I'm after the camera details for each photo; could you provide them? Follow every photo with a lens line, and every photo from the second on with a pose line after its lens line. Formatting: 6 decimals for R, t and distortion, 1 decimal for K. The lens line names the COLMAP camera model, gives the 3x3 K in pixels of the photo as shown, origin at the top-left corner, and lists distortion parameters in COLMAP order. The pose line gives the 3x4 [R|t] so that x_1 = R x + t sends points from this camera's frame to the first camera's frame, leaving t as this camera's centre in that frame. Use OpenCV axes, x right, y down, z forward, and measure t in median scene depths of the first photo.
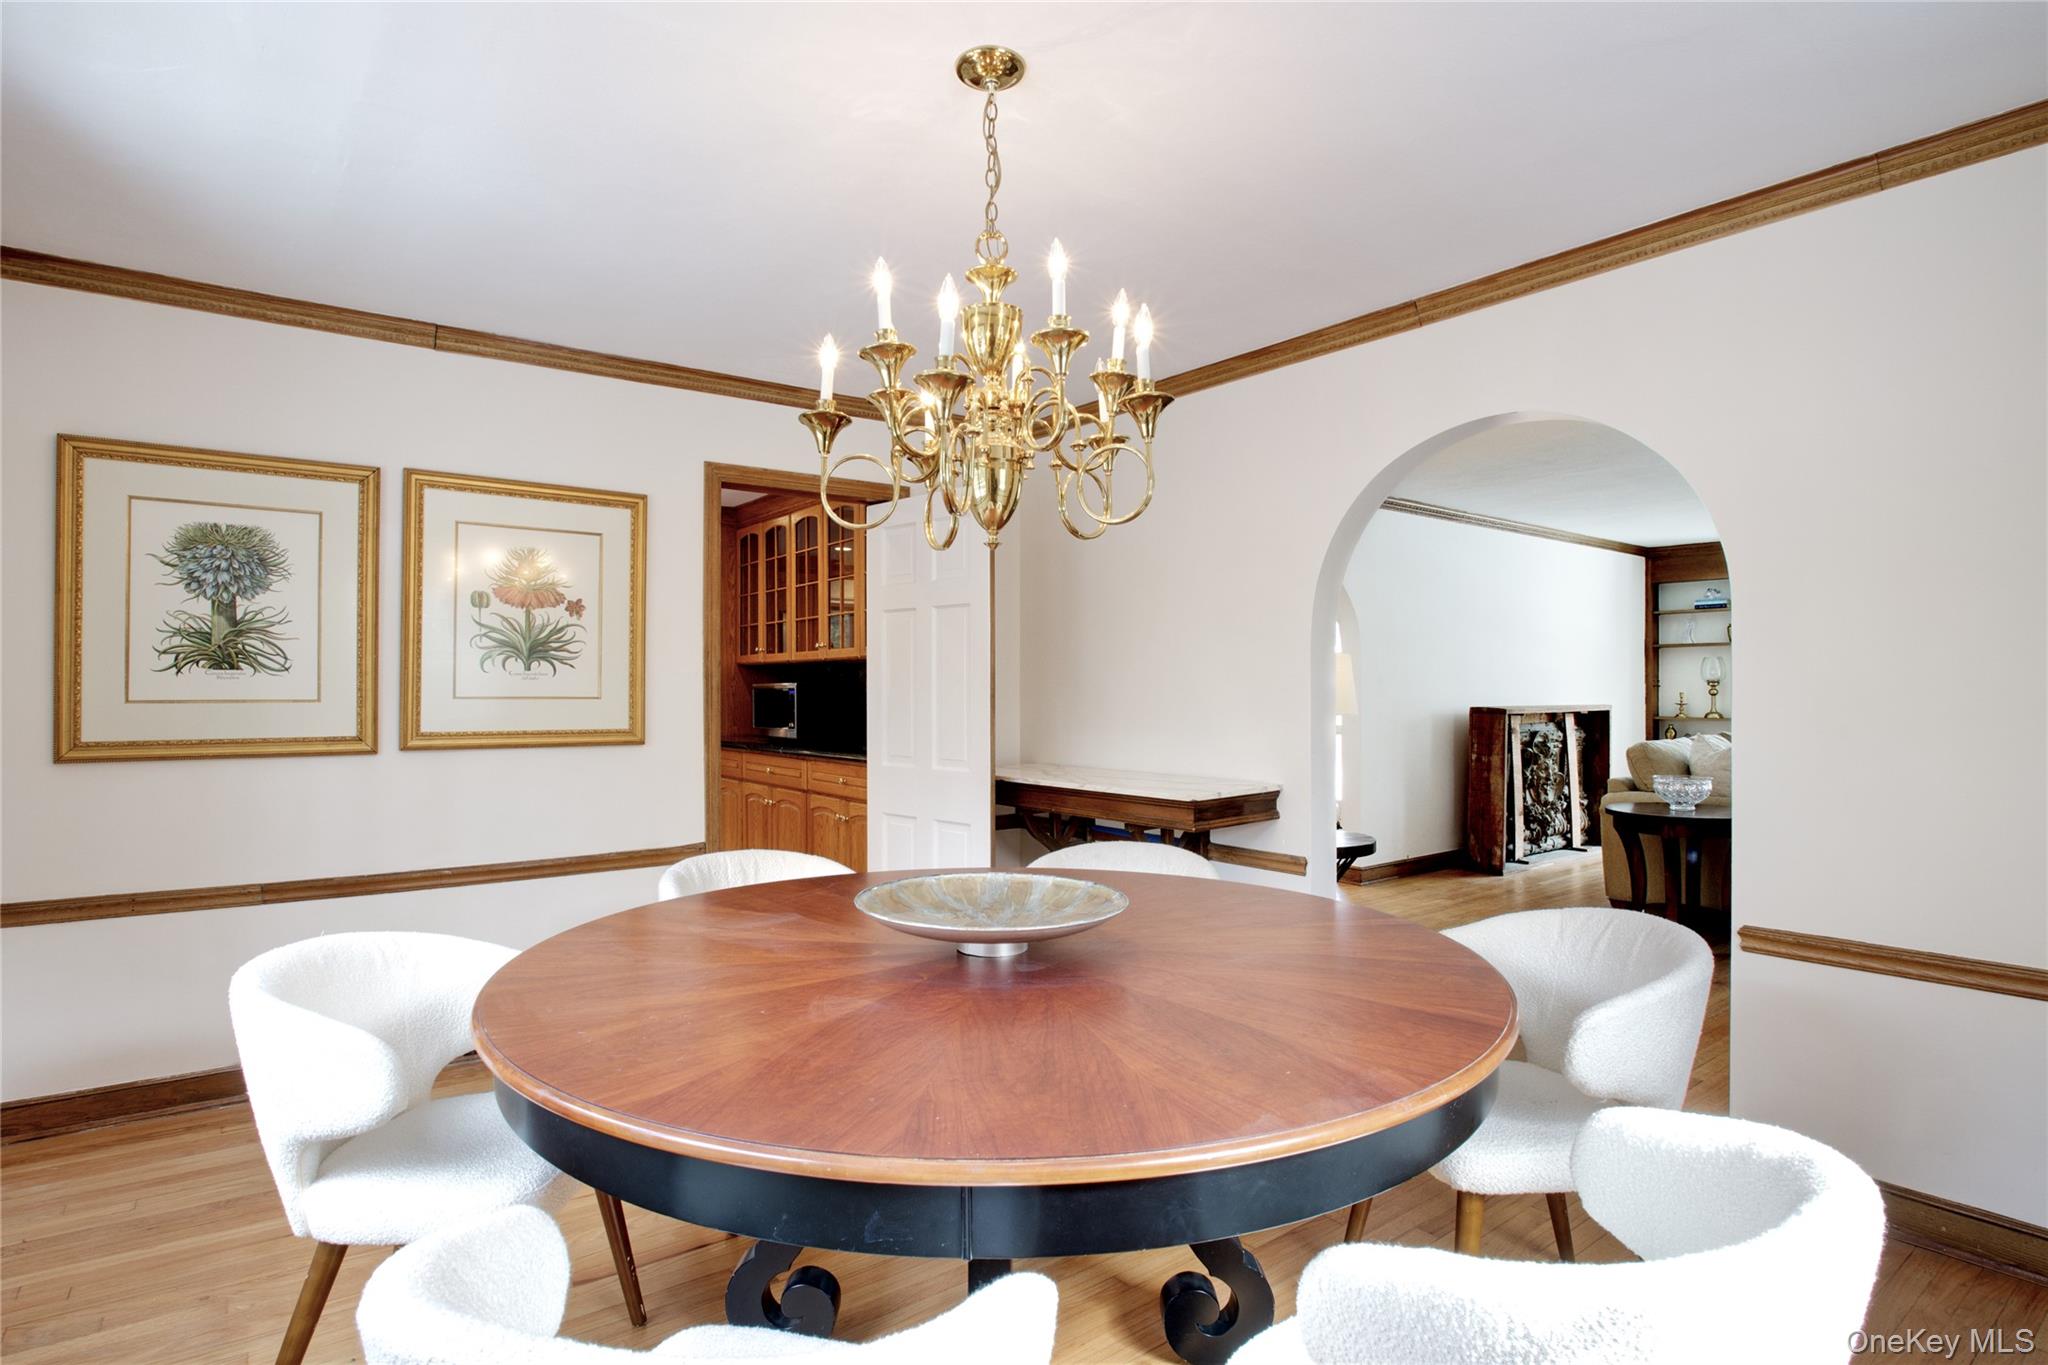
lens RADIAL K [[1053.2, 0, 1023.7], [0, 1053.2, 674.7], [0, 0, 1]] dist [0.004107, 0.000953]
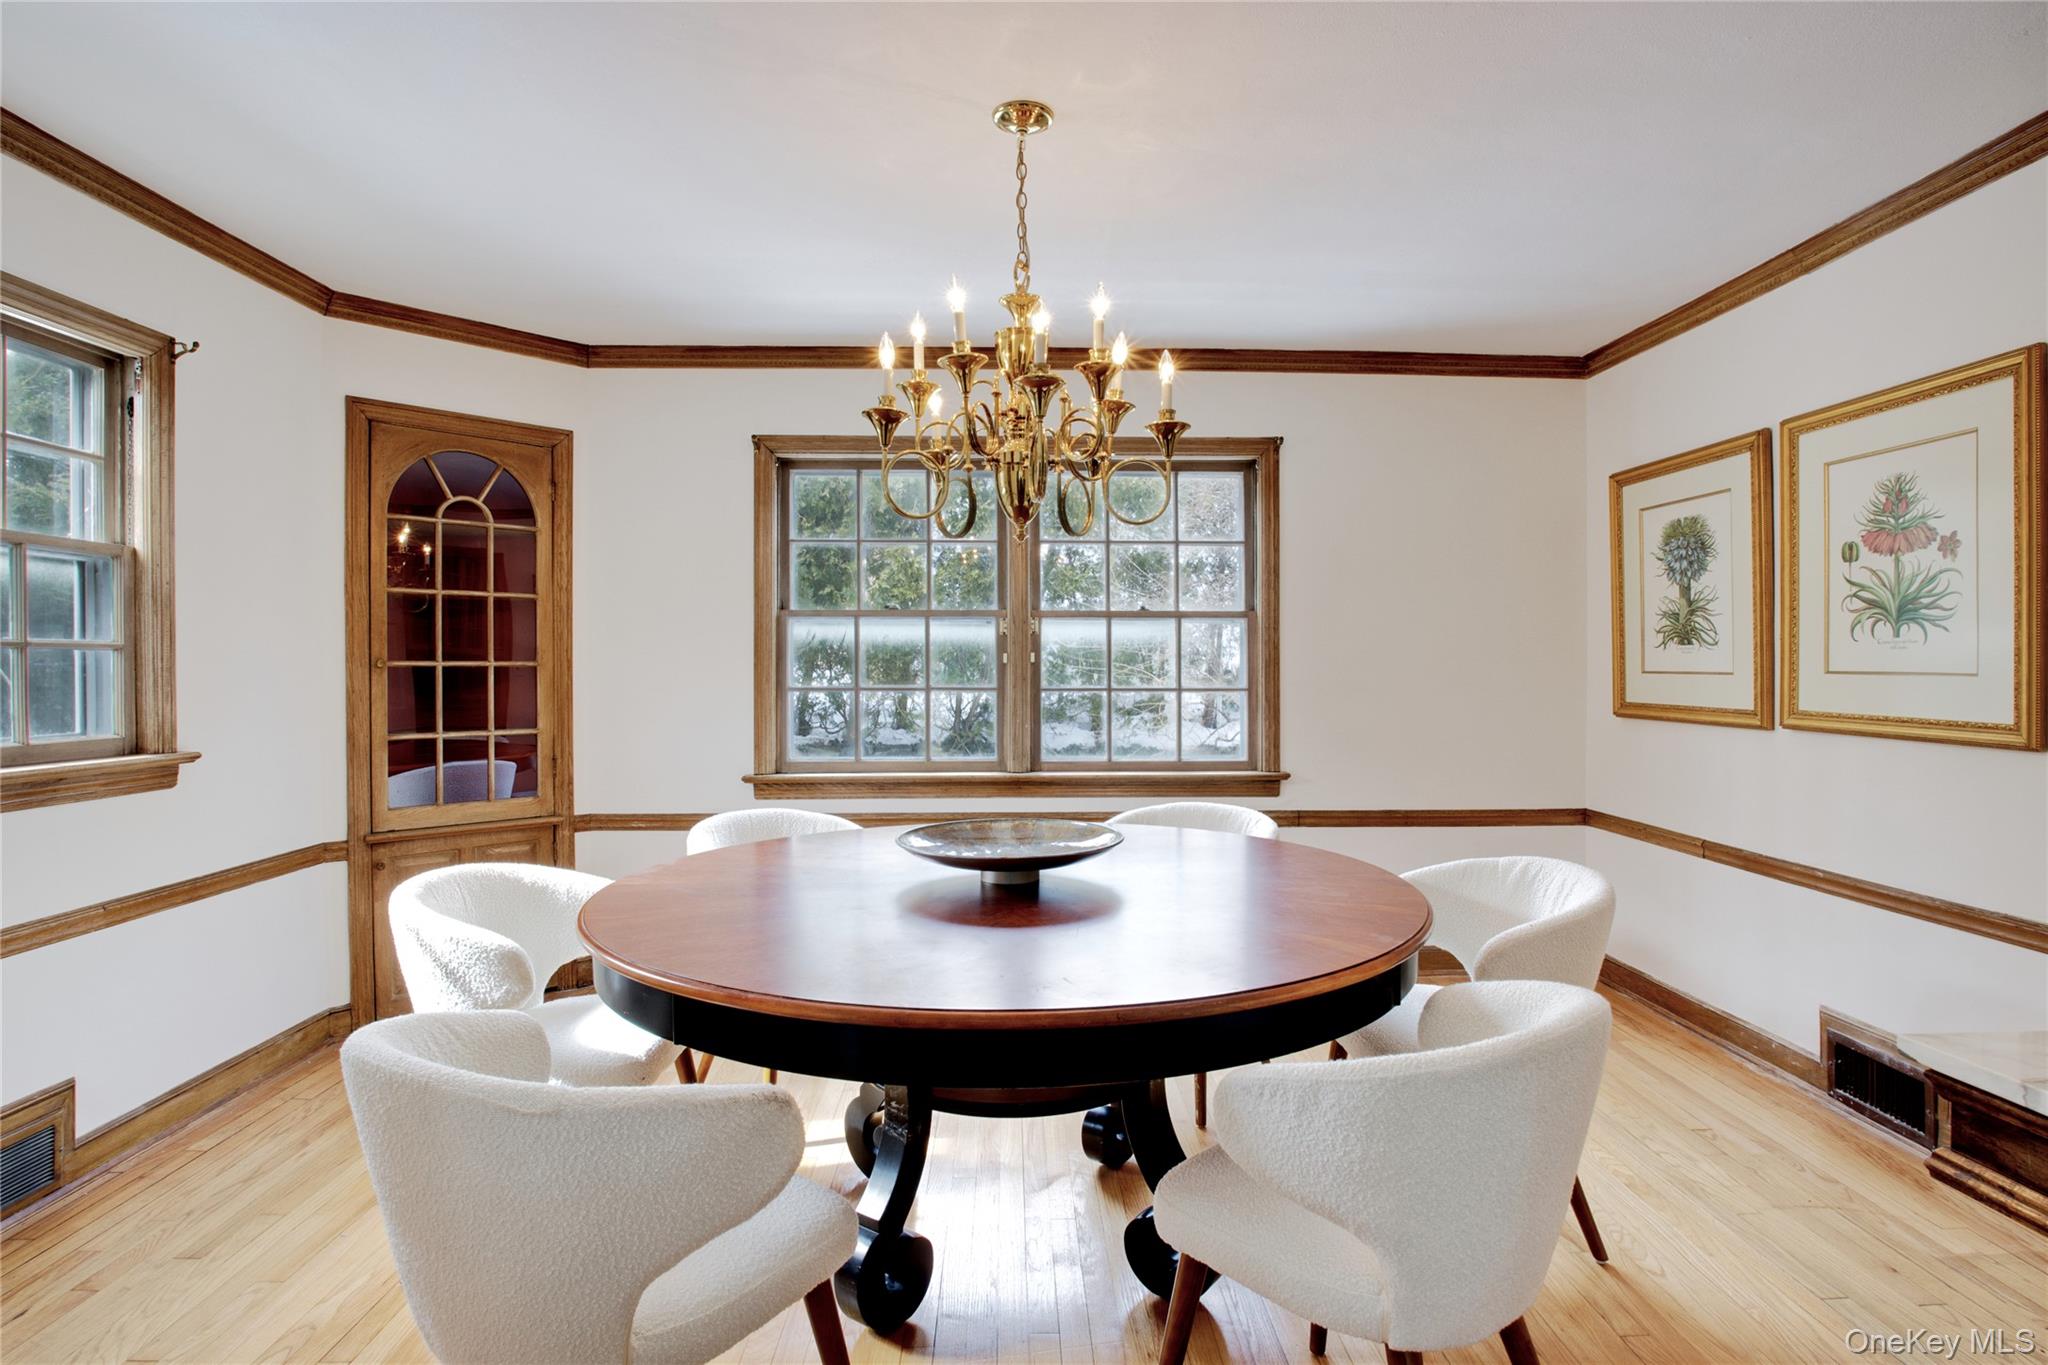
lens RADIAL K [[1053.2, 0, 1023.7], [0, 1053.2, 674.7], [0, 0, 1]] dist [0.004107, 0.000953]
pose [[-0.569669, 0.006326, -0.821850, 0.572887], [0.006056, 0.999976, 0.003499, 0.018512], [0.821852, -0.002984, -0.569693, 1.035405]]
